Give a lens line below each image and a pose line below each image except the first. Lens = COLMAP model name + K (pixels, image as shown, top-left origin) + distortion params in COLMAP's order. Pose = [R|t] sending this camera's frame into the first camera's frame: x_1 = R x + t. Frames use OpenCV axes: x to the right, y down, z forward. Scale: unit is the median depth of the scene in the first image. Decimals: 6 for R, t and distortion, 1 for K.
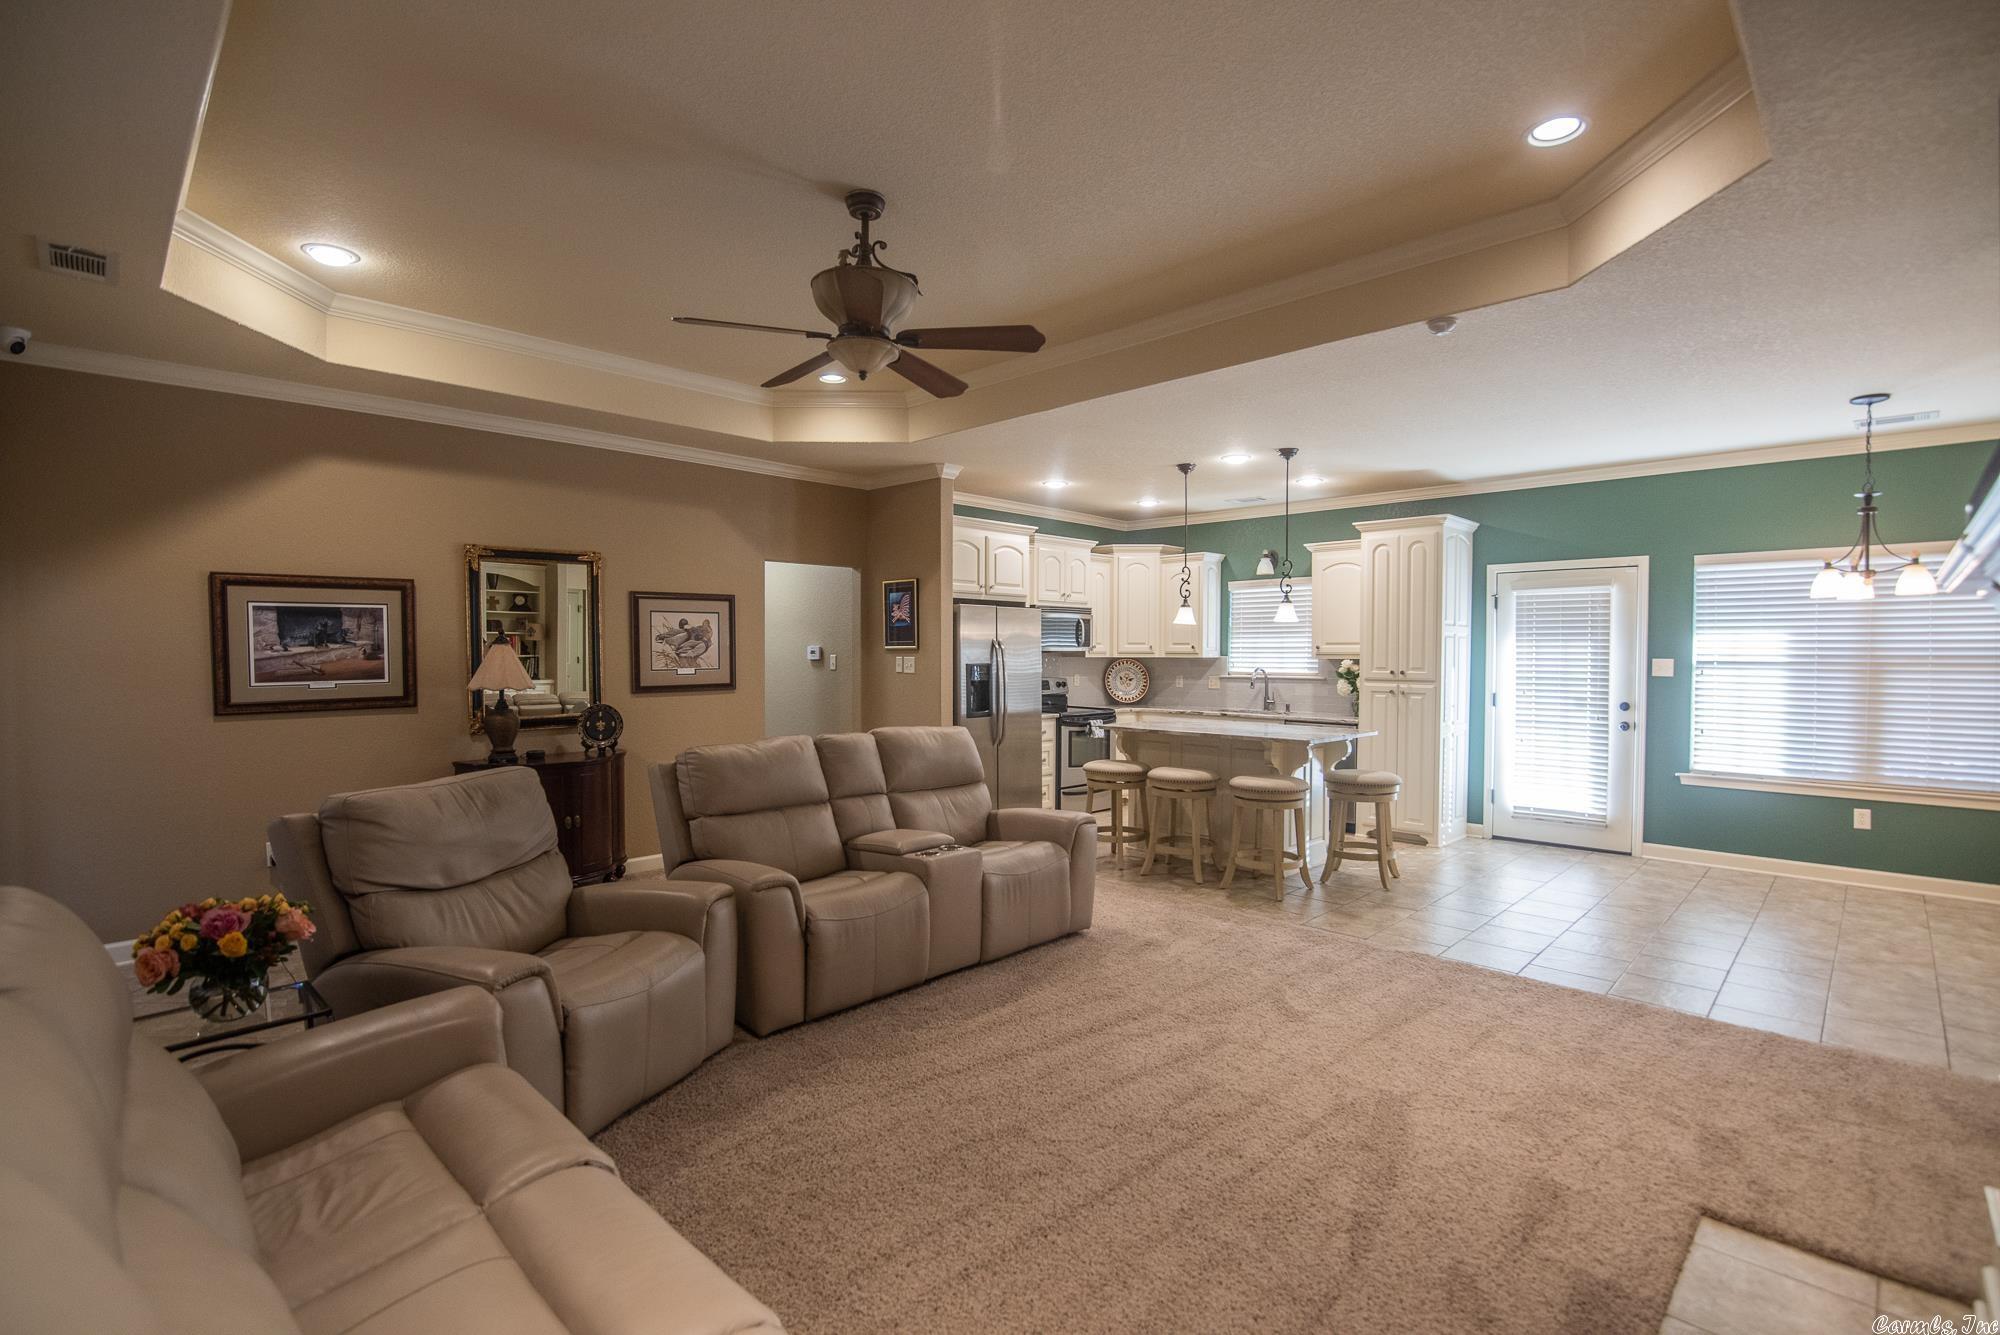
lens RADIAL K [[913.0, 0, 1039.2], [0, 913.0, 670.7], [0, 0, 1]] dist [-0.001725, -0.000425]
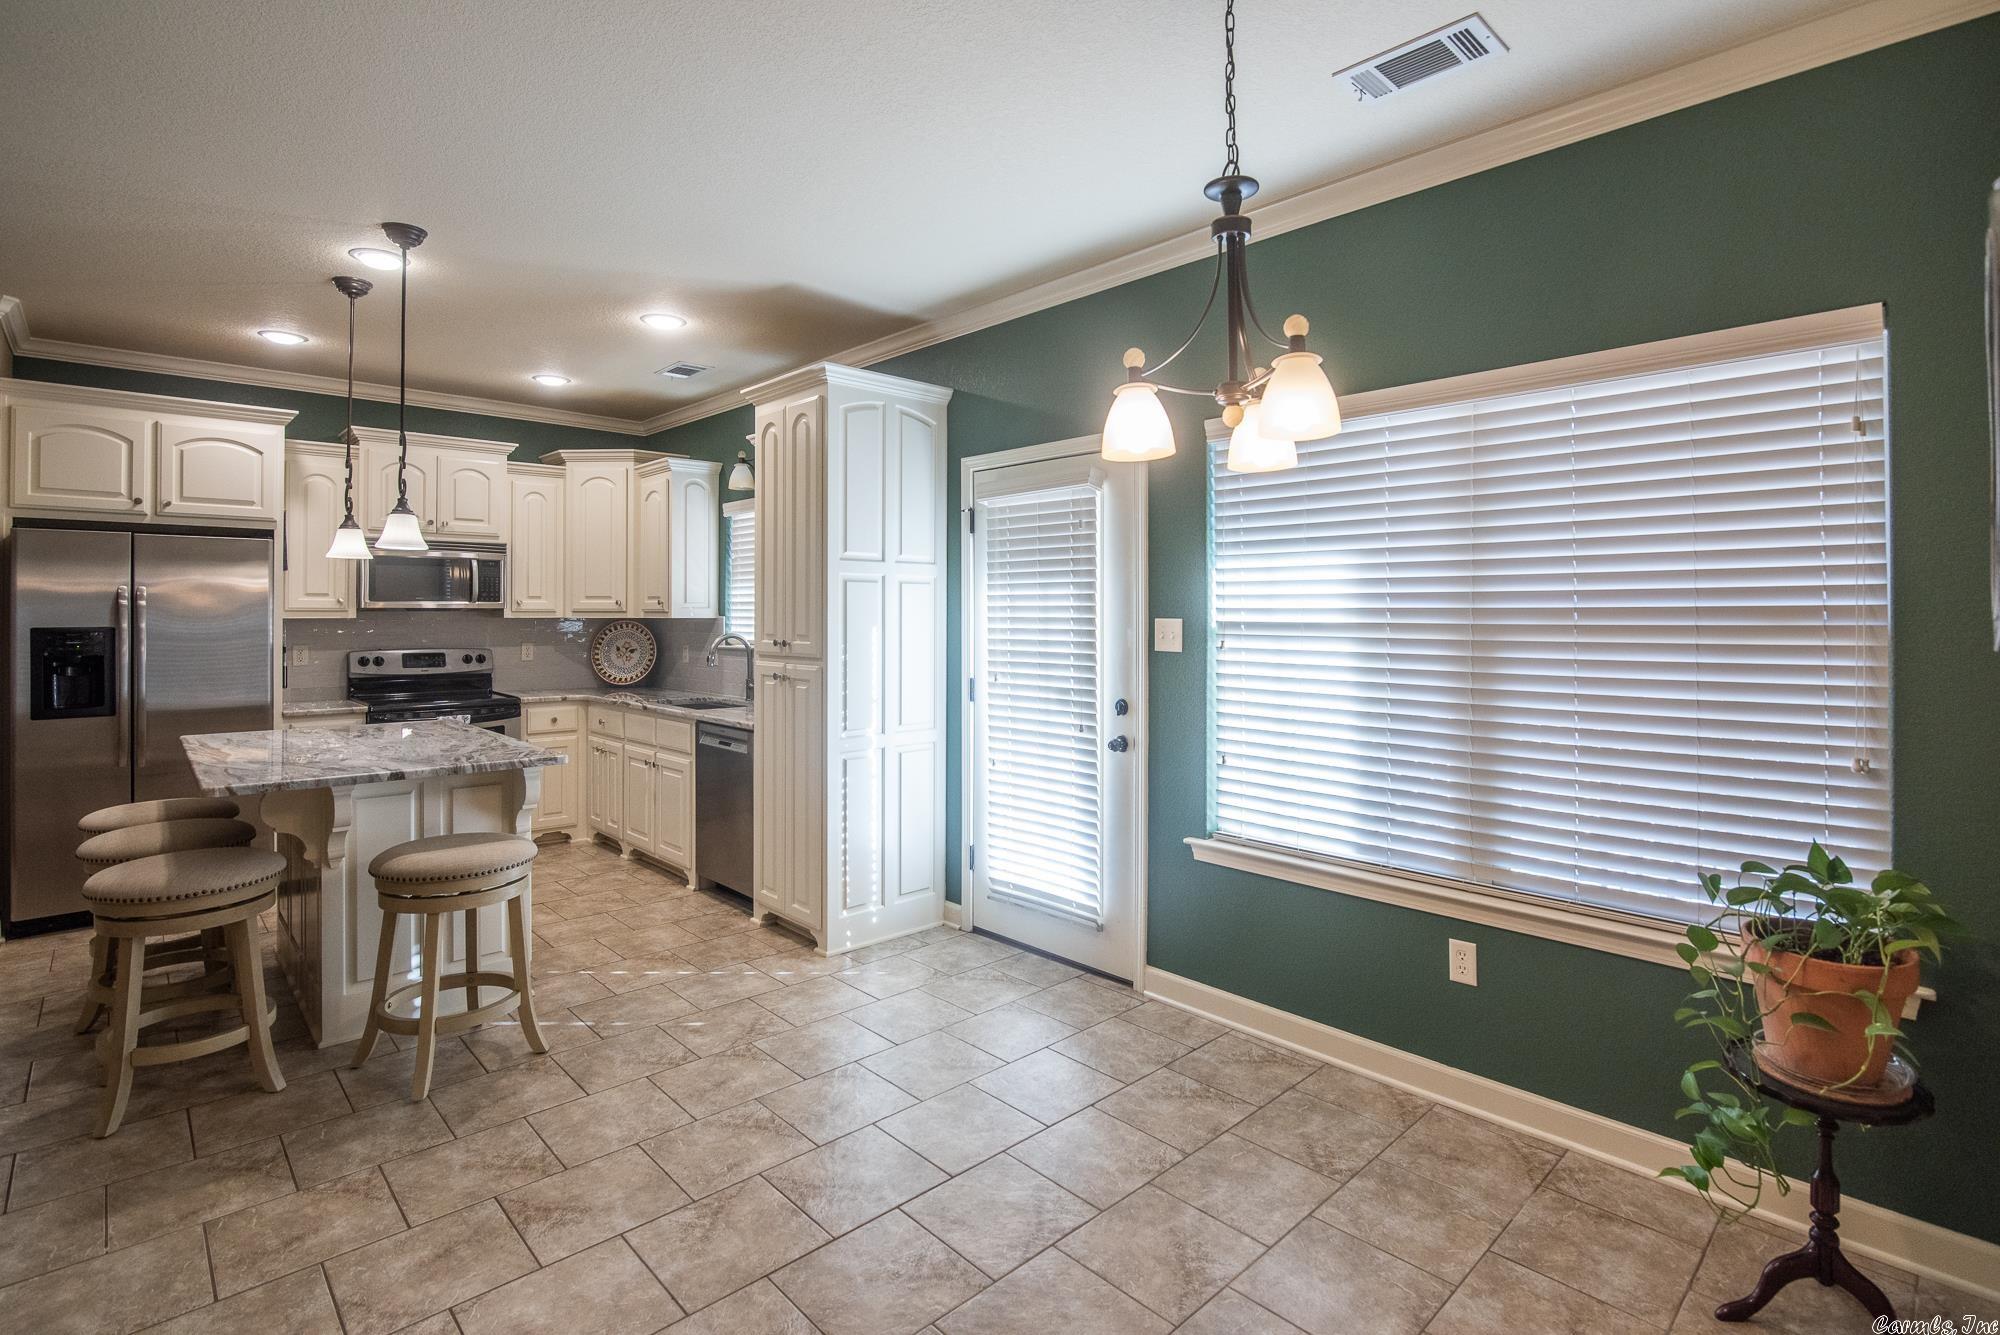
lens RADIAL K [[972.7, 0, 1002.3], [0, 972.7, 604.2], [0, 0, 1]] dist [-0.000926, -0.000717]
pose [[0.997799, -0.002220, -0.066268, 0.603921], [0.000214, 0.999542, -0.030255, -0.004133], [0.066305, 0.030174, 0.997343, 0.417163]]
